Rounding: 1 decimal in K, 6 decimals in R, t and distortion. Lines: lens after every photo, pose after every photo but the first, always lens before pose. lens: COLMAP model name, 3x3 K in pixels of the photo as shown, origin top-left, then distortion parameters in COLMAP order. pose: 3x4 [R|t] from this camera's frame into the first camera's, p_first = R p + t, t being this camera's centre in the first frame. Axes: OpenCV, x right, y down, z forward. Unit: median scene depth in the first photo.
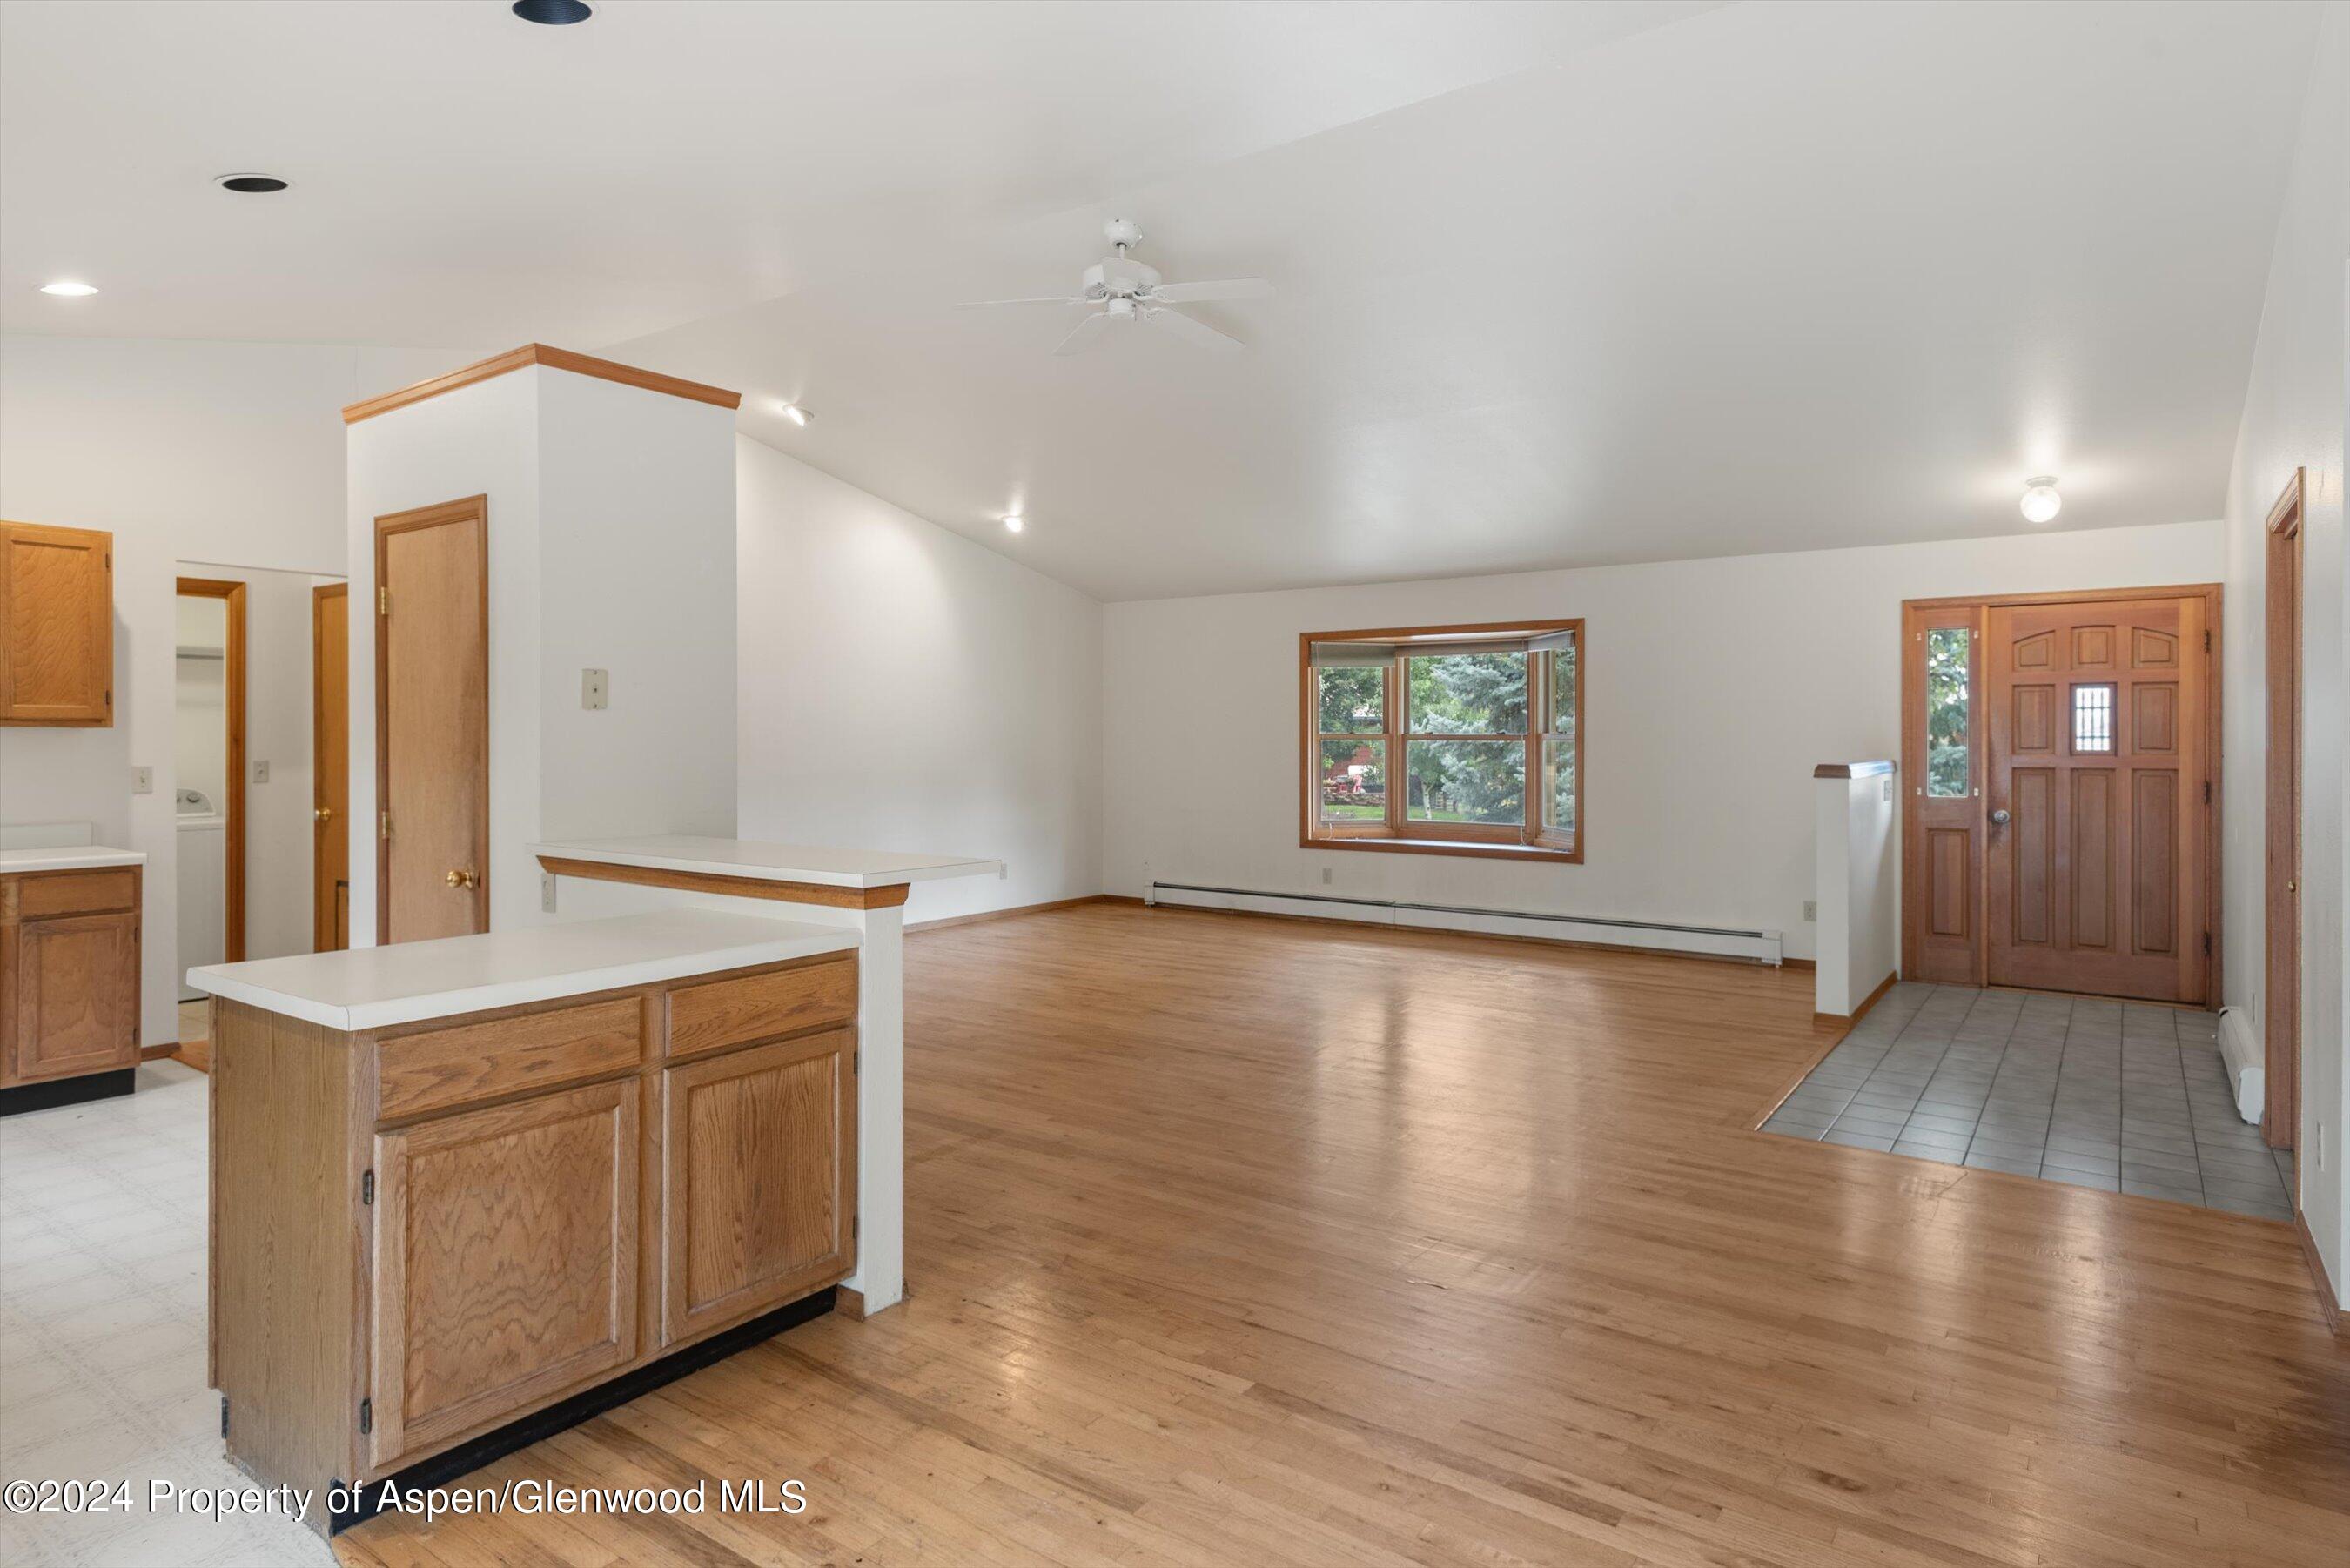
lens RADIAL K [[1300.9, 0, 1182.0], [0, 1300.9, 743.5], [0, 0, 1]] dist [0.004140, 0.000858]
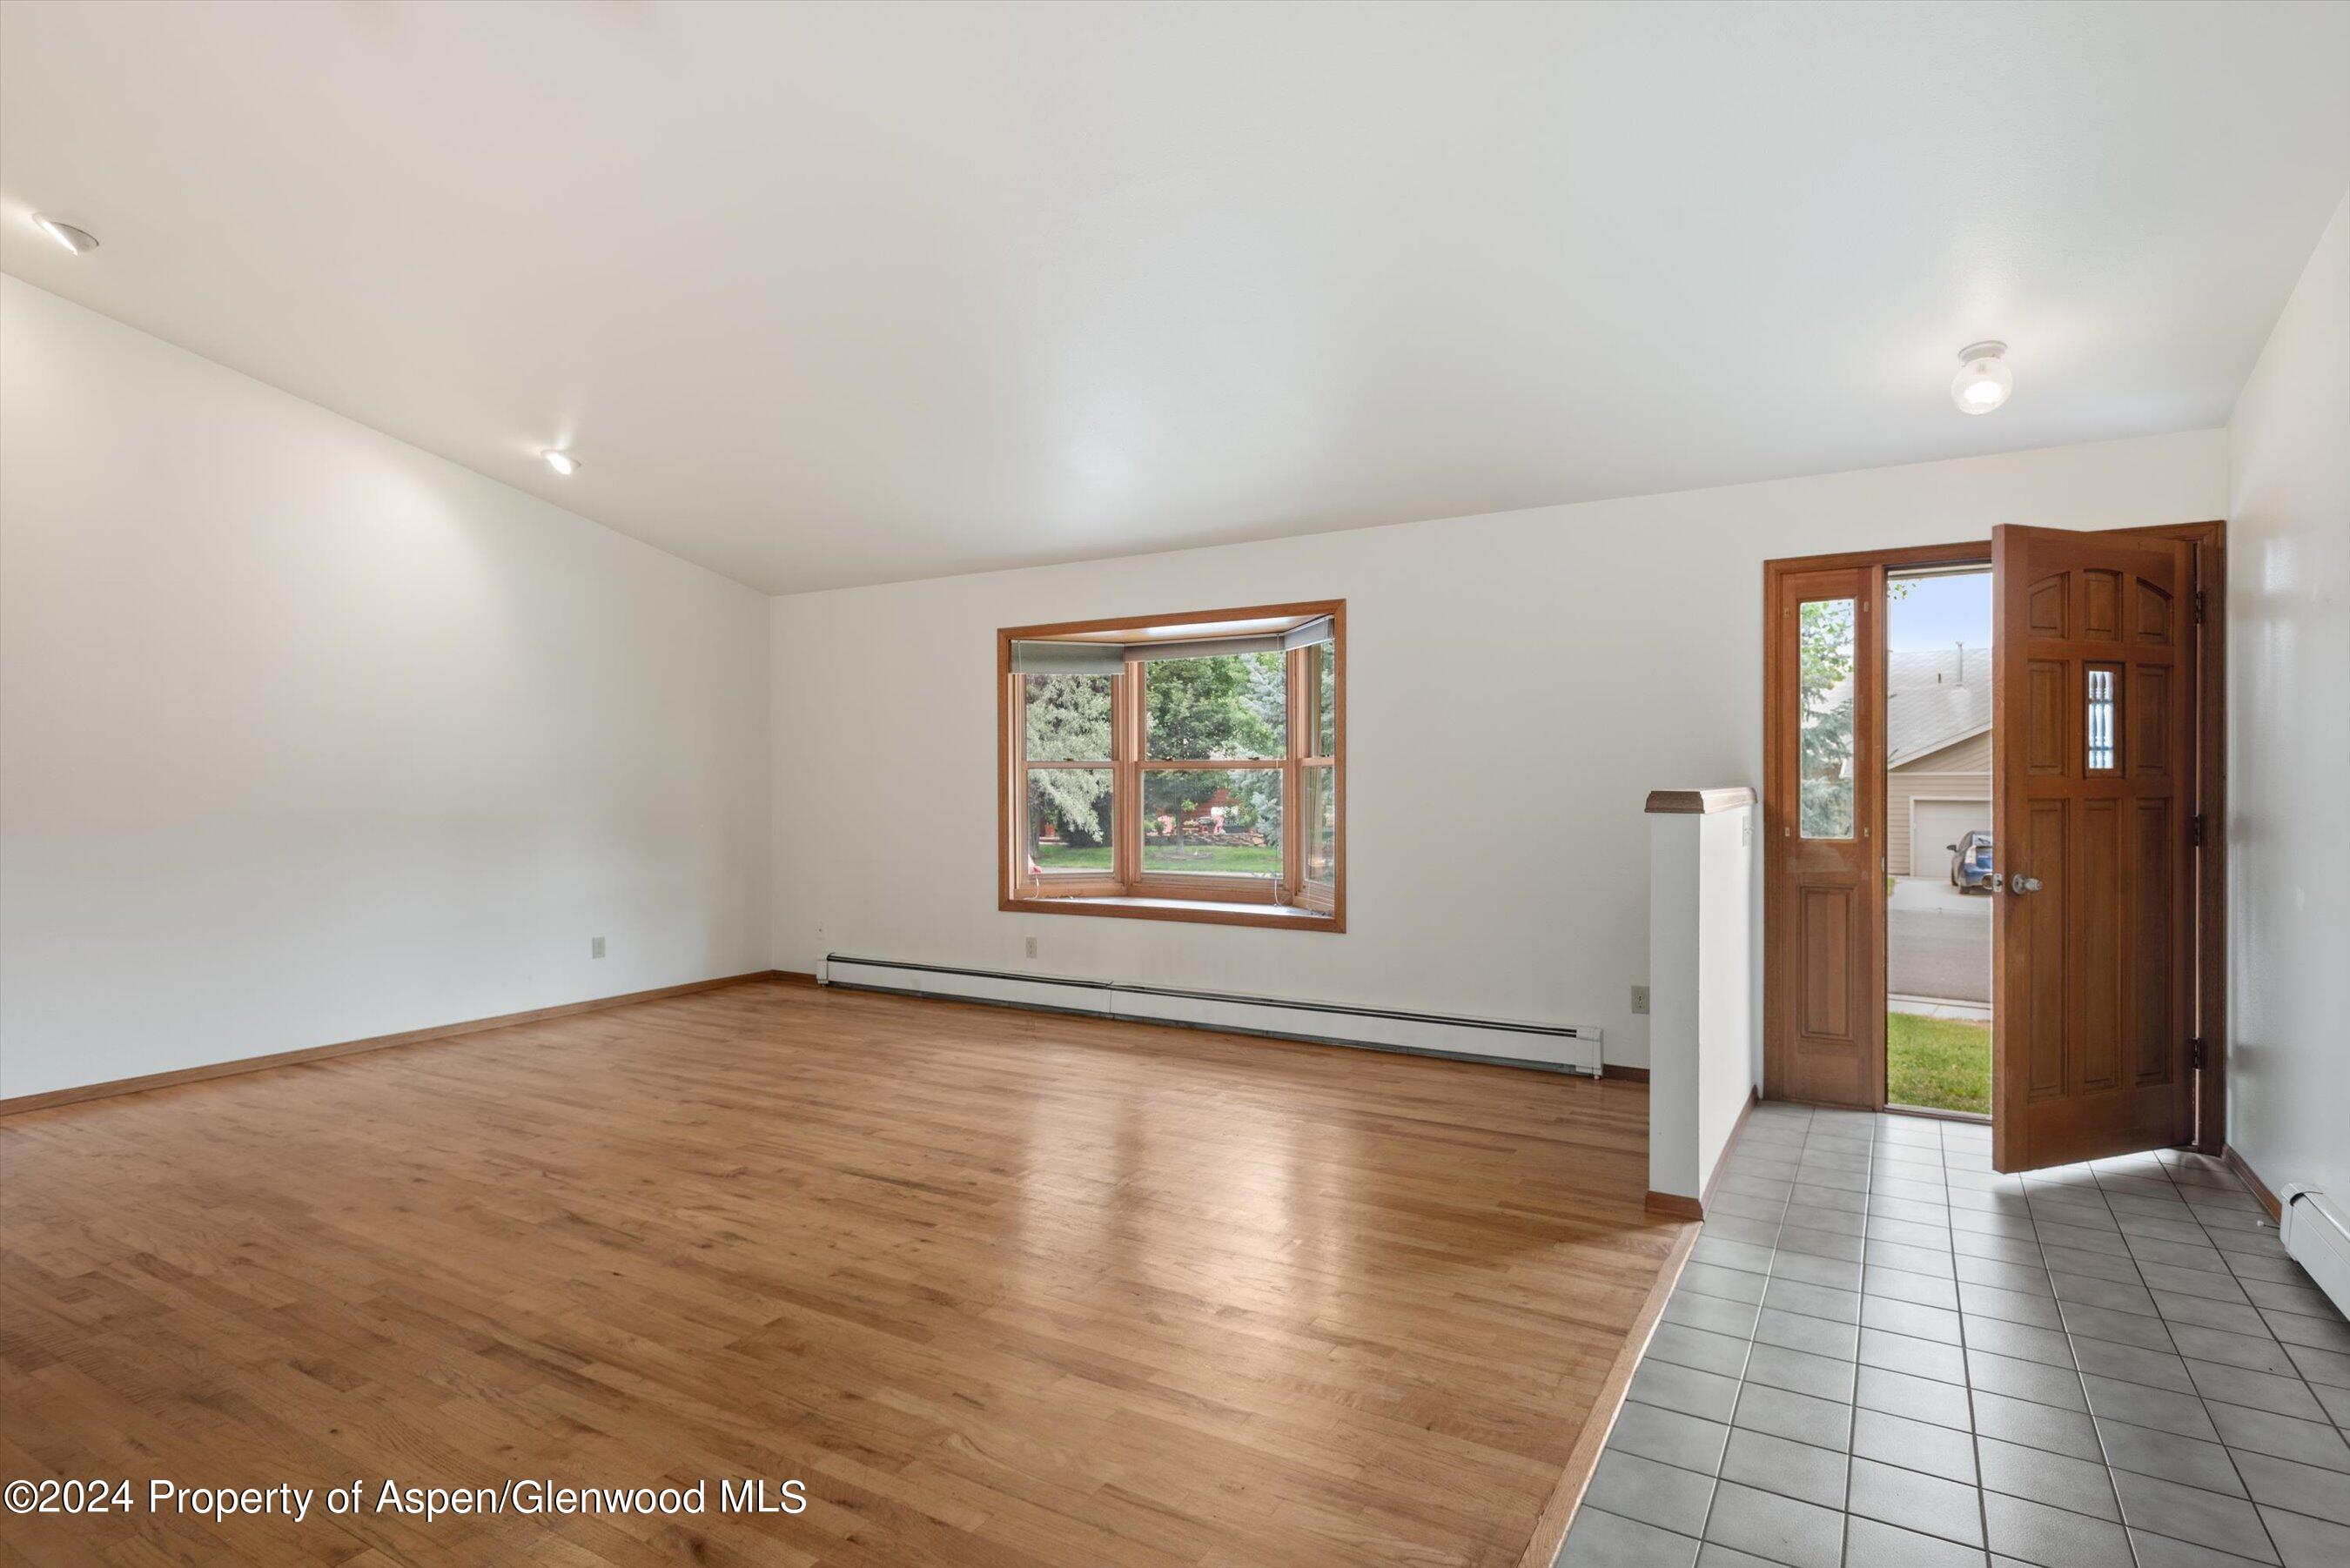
lens RADIAL K [[1191.8, 0, 1203.5], [0, 1191.8, 791.4], [0, 0, 1]] dist [0.001562, 0.000272]
pose [[0.995151, -0.004042, 0.098279, 0.143010], [0.003784, 0.999989, 0.002813, 0.009048], [-0.098290, -0.002427, 0.995155, 0.296446]]
